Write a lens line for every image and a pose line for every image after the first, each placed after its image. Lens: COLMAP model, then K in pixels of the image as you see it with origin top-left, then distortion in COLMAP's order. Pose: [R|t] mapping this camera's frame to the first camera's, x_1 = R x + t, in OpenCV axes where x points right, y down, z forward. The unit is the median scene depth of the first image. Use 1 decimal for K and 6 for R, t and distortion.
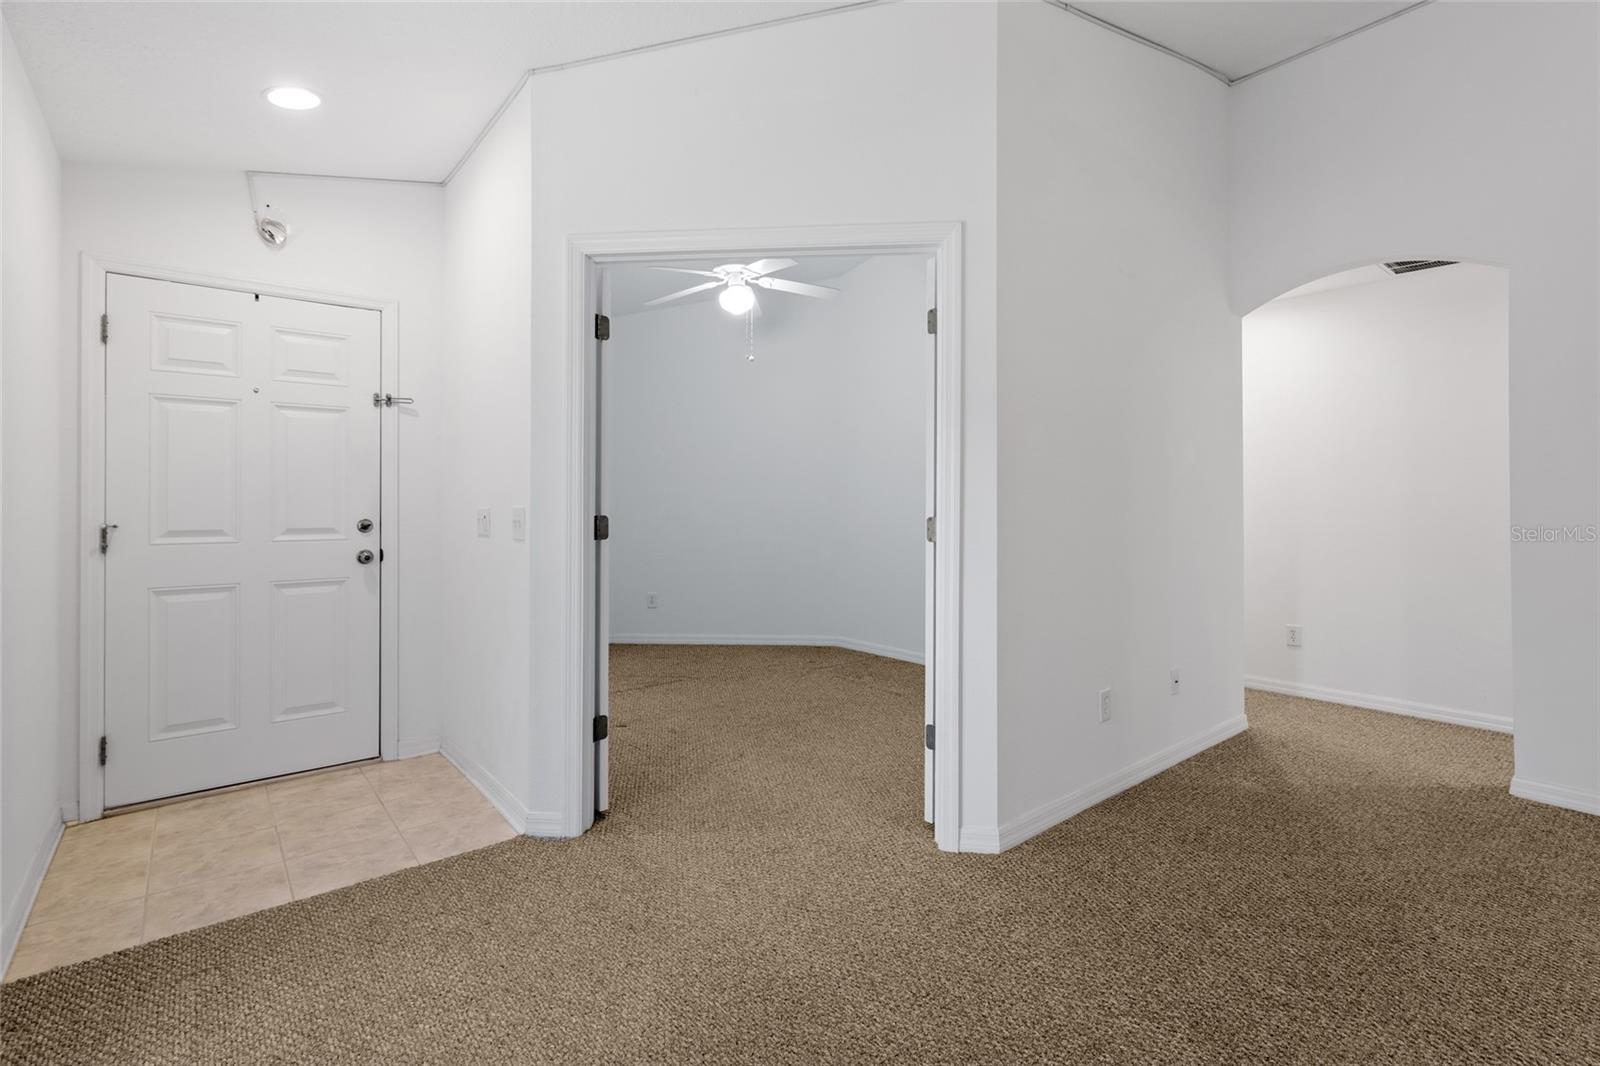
lens RADIAL K [[739.8, 0, 800.7], [0, 739.8, 505.6], [0, 0, 1]] dist [0.003344, 0.000662]
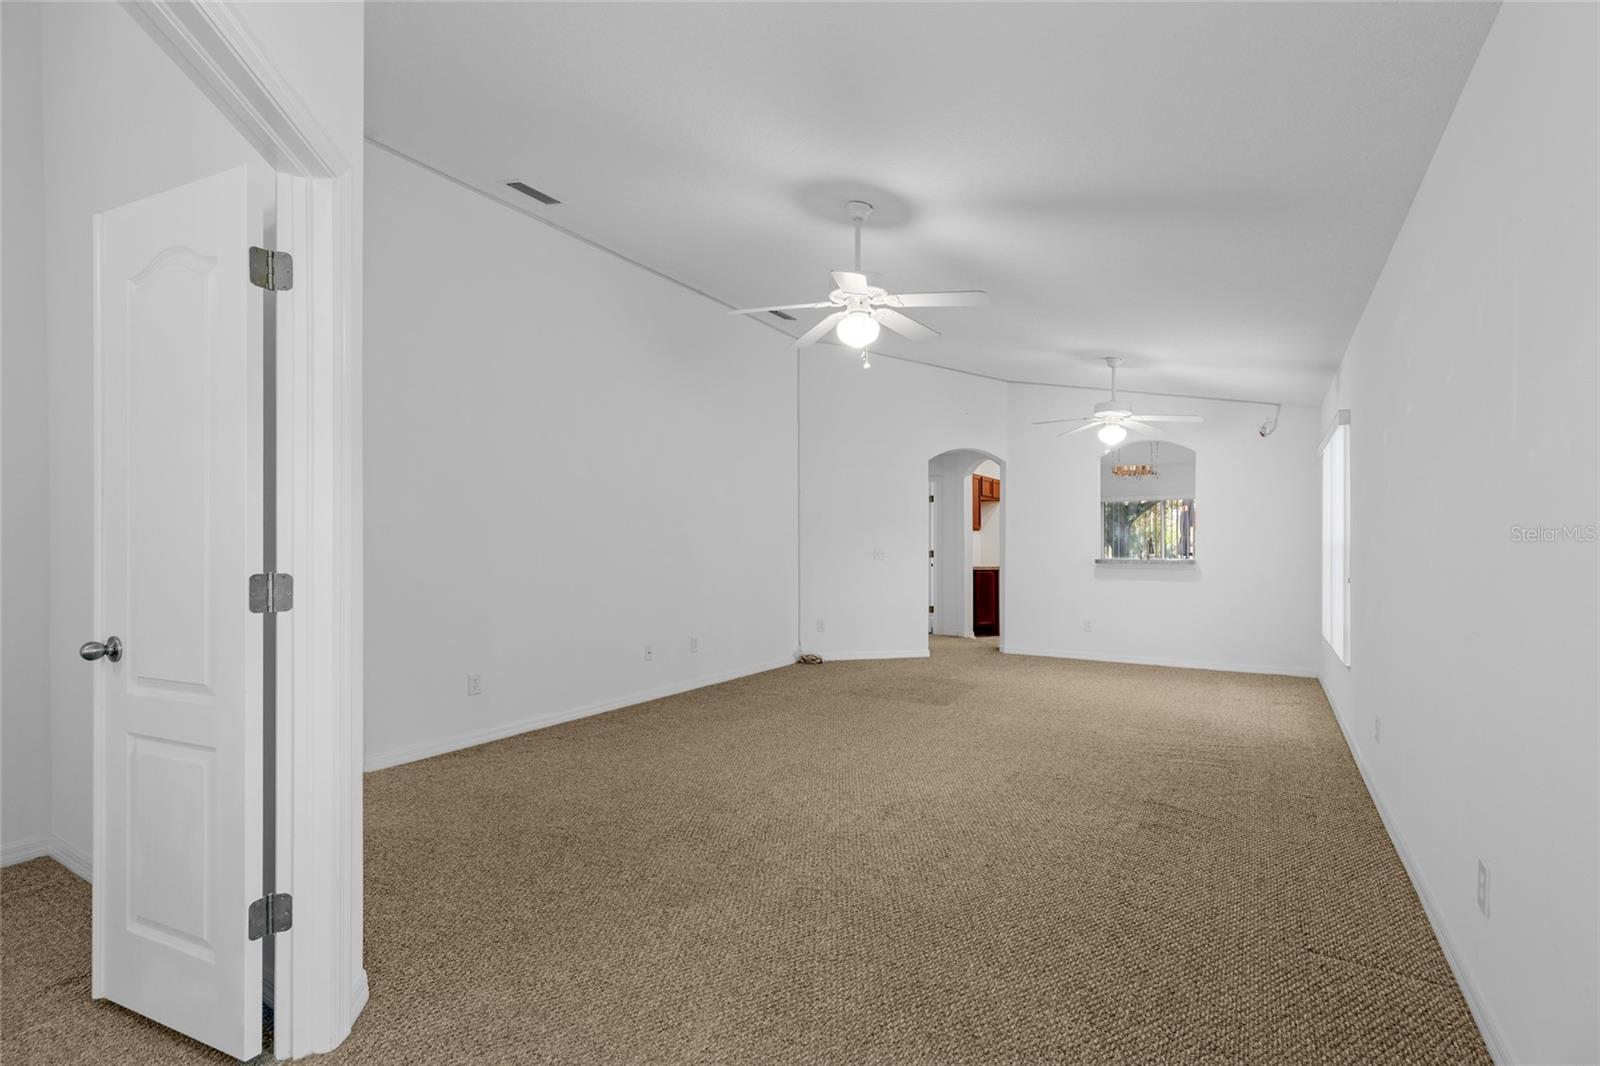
lens RADIAL K [[721.5, 0, 804.7], [0, 721.5, 530.3], [0, 0, 1]] dist [0.000967, 0.000433]
pose [[-0.344116, 0.031689, 0.938392, -0.456580], [0.008585, 0.999495, -0.030604, 0.003641], [-0.938888, -0.002476, -0.344214, 0.616876]]
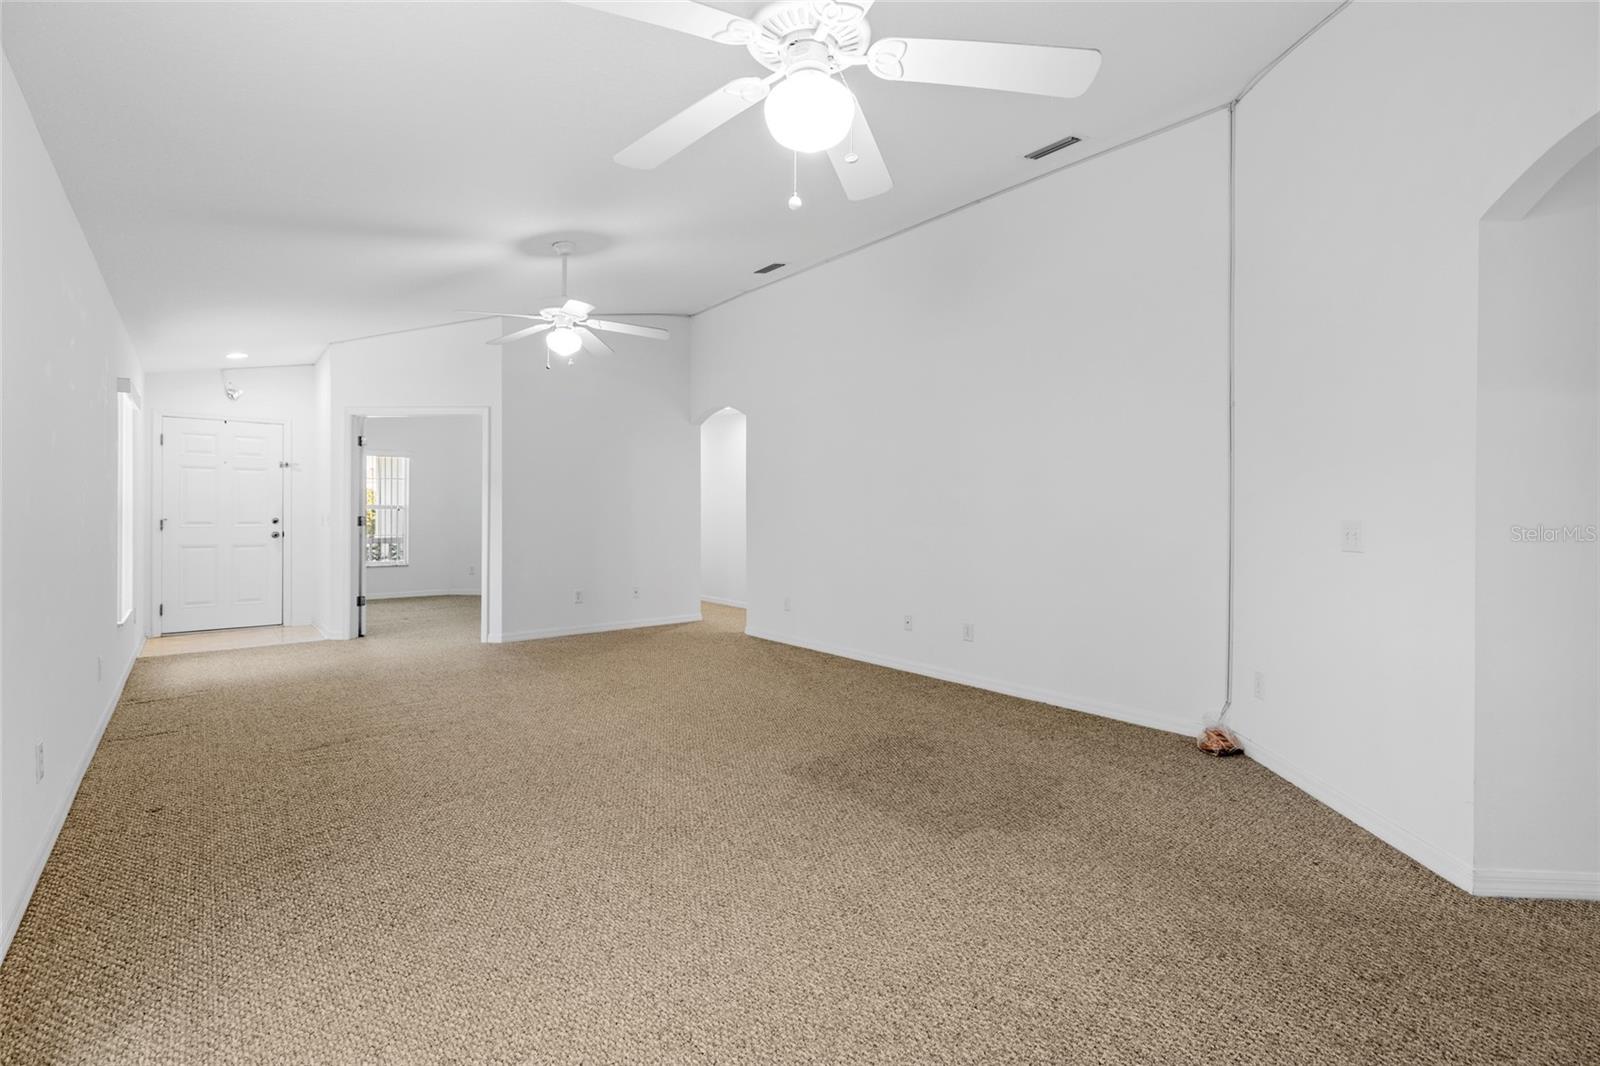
lens RADIAL K [[722.3, 0, 808.5], [0, 722.3, 518.4], [0, 0, 1]] dist [0.001834, 0.000363]
pose [[0.999931, 0.006578, 0.009729, 1.049787], [-0.006643, 0.999955, 0.006709, -0.005837], [-0.009684, -0.006773, 0.999930, -1.258838]]
